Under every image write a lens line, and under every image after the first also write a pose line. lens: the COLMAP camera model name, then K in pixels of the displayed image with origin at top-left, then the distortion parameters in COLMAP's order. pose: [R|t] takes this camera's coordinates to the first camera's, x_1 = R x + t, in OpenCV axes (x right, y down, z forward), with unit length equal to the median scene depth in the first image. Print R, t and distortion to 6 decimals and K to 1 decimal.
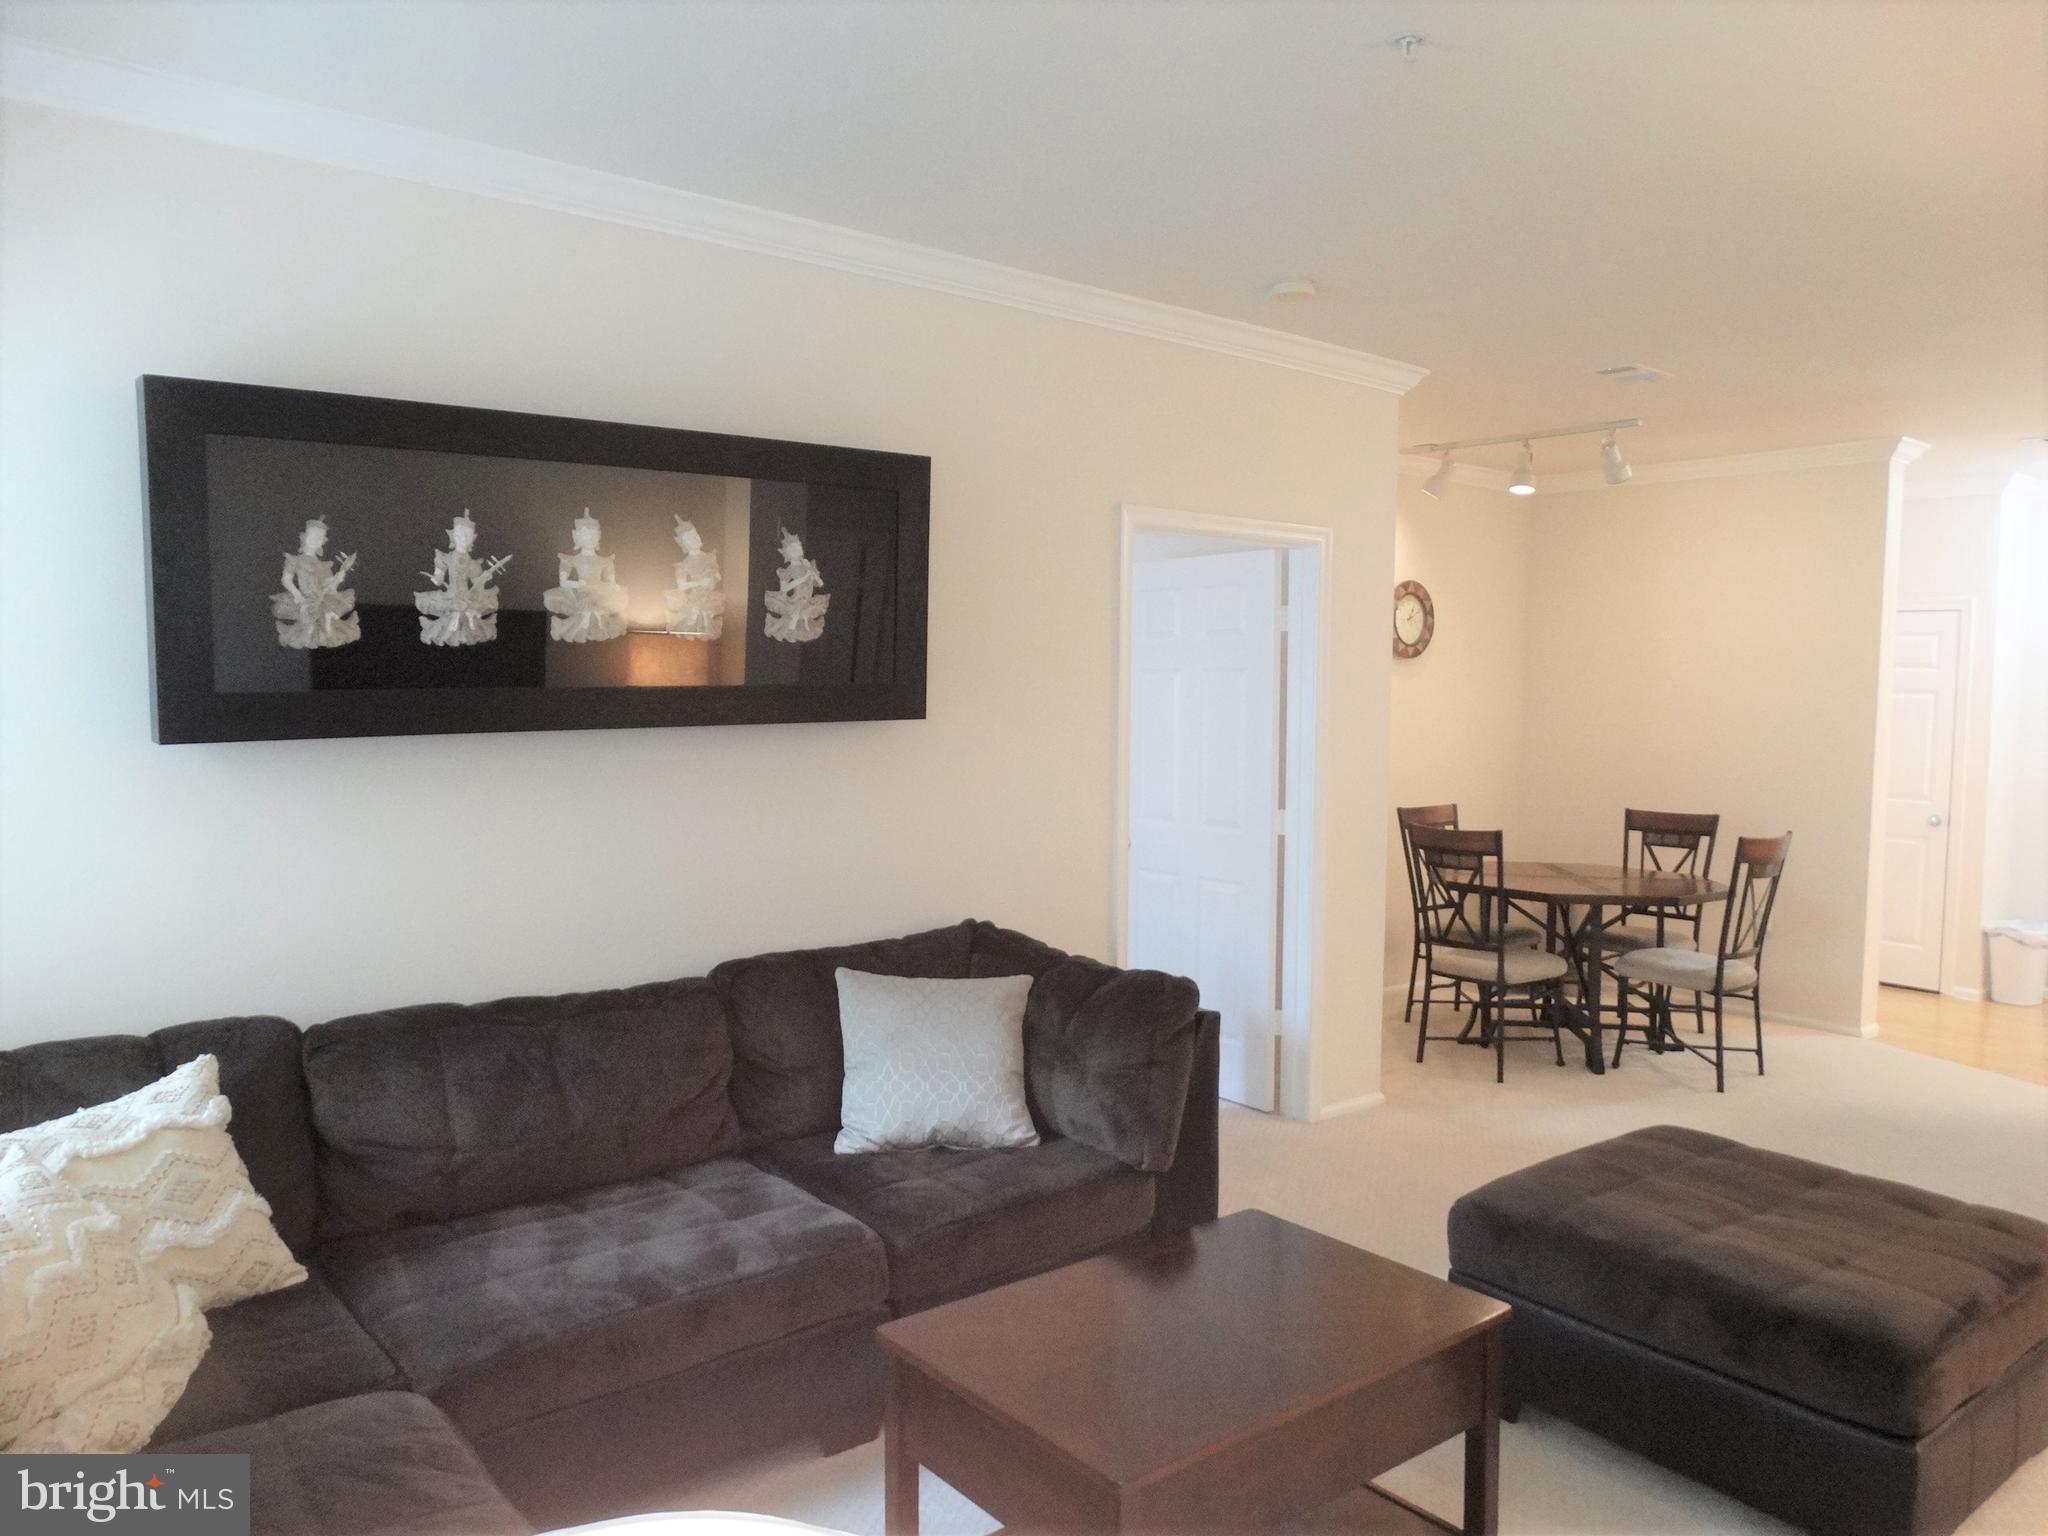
lens RADIAL K [[1447.1, 0, 1026.6], [0, 1447.1, 752.0], [0, 0, 1]] dist [-0.004127, -0.000951]
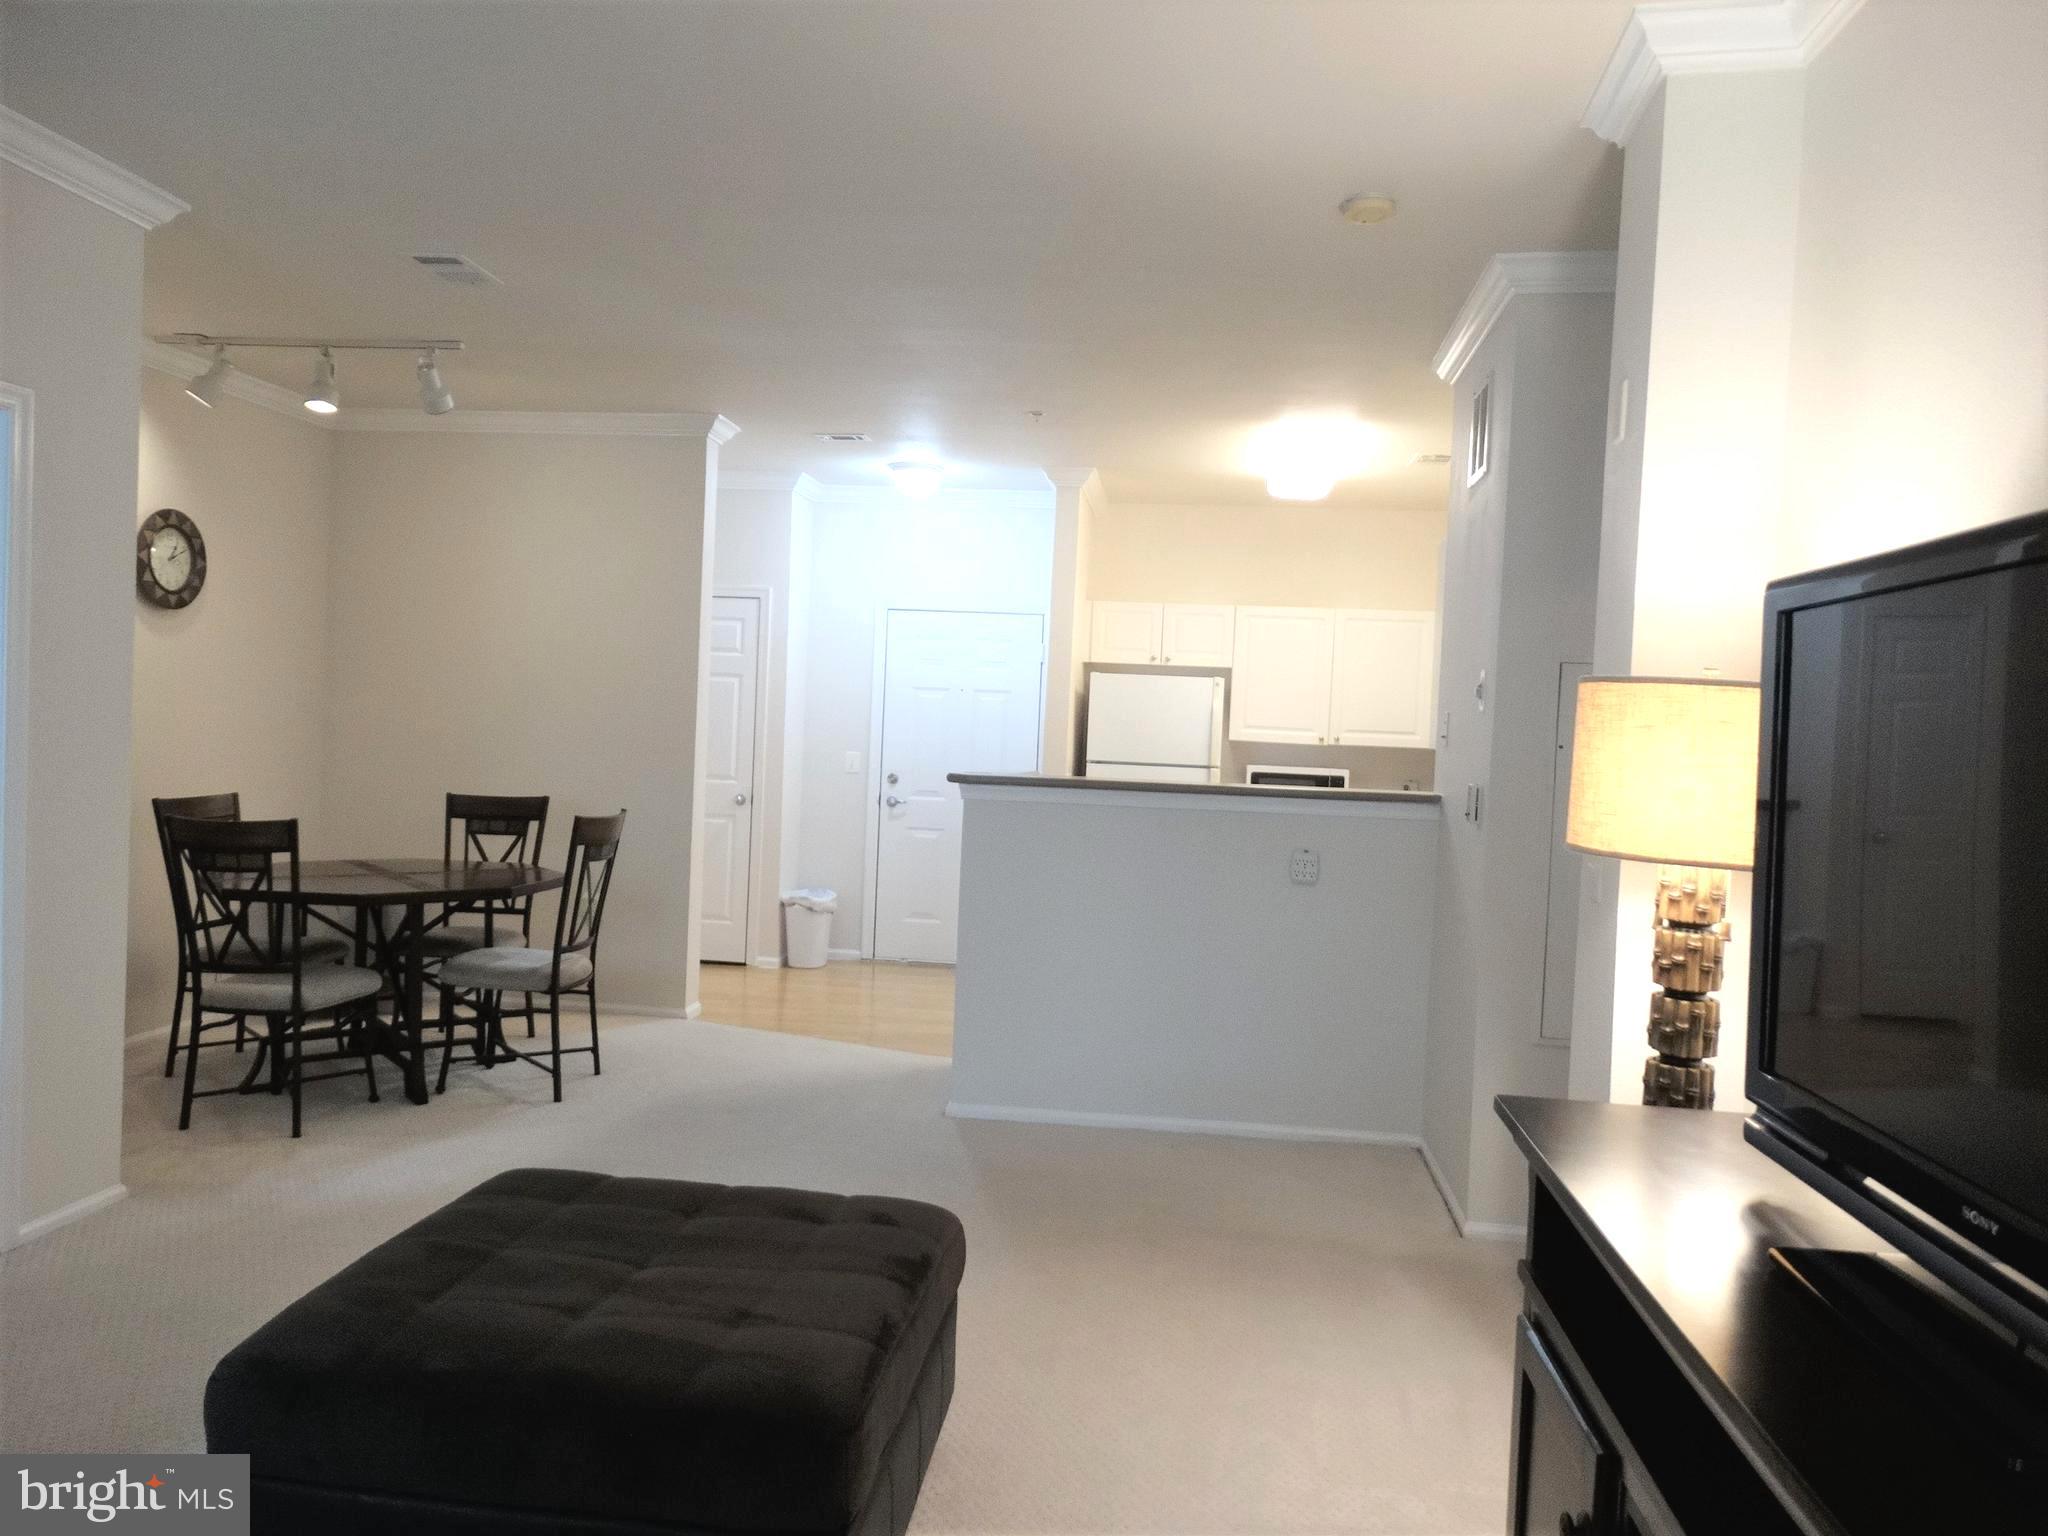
lens RADIAL K [[1421.1, 0, 1000.1], [0, 1421.1, 757.1], [0, 0, 1]] dist [-0.001656, 0.003986]
pose [[0.715571, -0.004853, 0.698523, 0.057414], [0.007284, 0.999973, -0.000514, 0.022388], [-0.698502, 0.005455, 0.715587, 0.163560]]
